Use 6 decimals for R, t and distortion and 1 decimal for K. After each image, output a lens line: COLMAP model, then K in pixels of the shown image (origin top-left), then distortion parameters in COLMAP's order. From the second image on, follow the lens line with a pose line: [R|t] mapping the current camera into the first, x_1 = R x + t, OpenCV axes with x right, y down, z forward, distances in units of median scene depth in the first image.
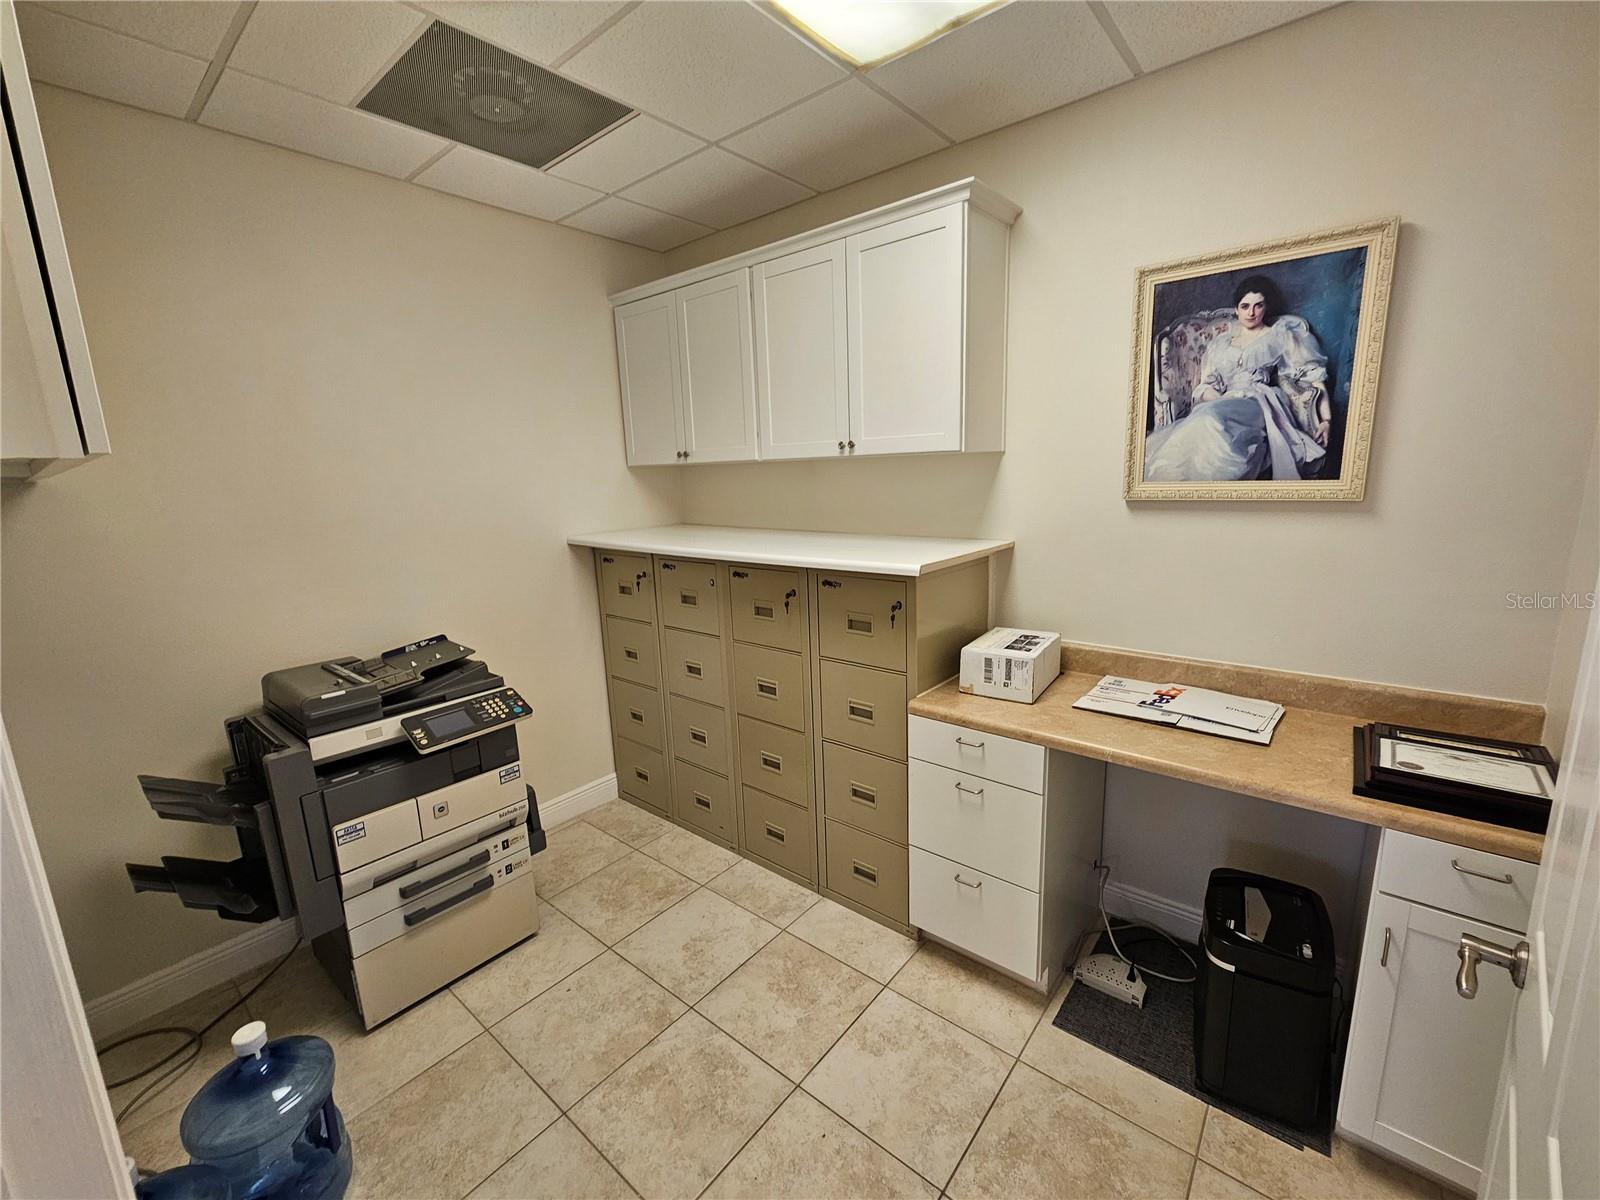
lens RADIAL K [[672.1, 0, 800.0], [0, 672.1, 600.0], [0, 0, 1]] dist [0.009038, -0.000004]
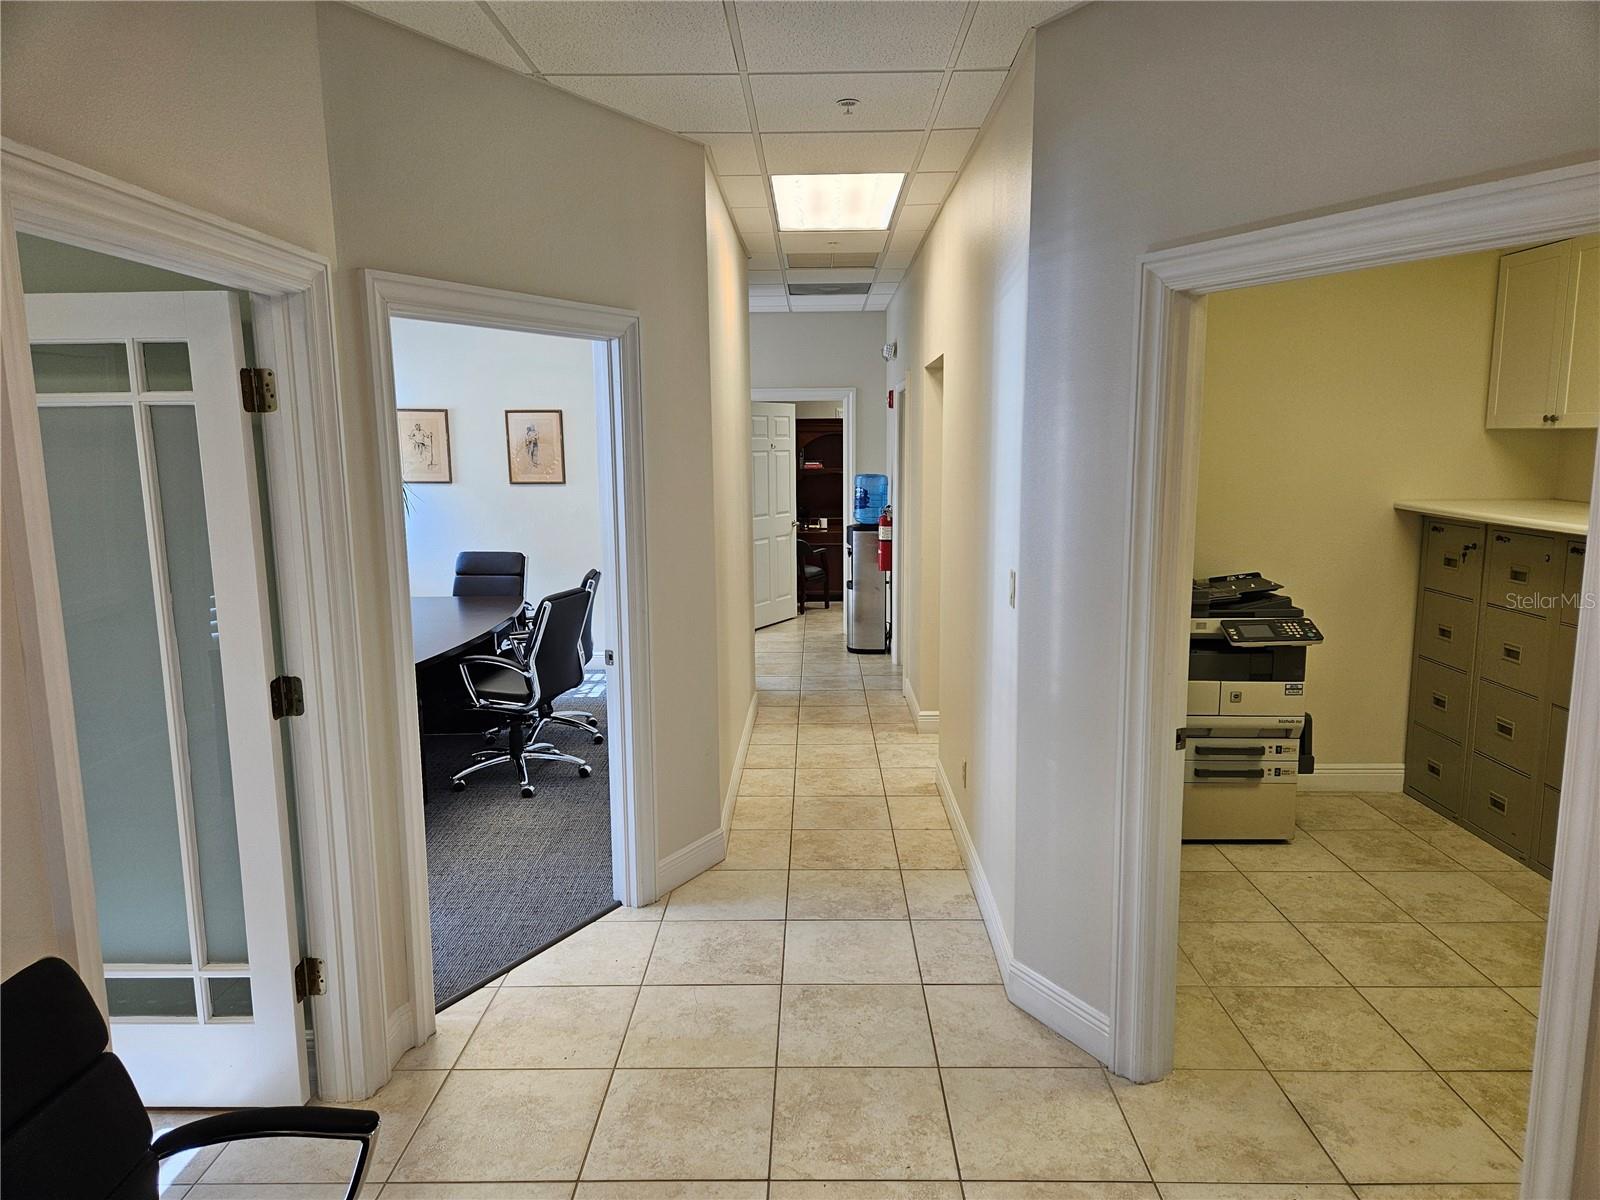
lens RADIAL K [[1047.4, 0, 800.0], [0, 1047.4, 600.0], [0, 0, 1]] dist [0.010055, -0.000745]
pose [[0.630131, 0.148518, -0.762153, 0.362658], [-0.163475, 0.984913, 0.056768, 0.127262], [0.759085, 0.088822, 0.644903, -0.771668]]
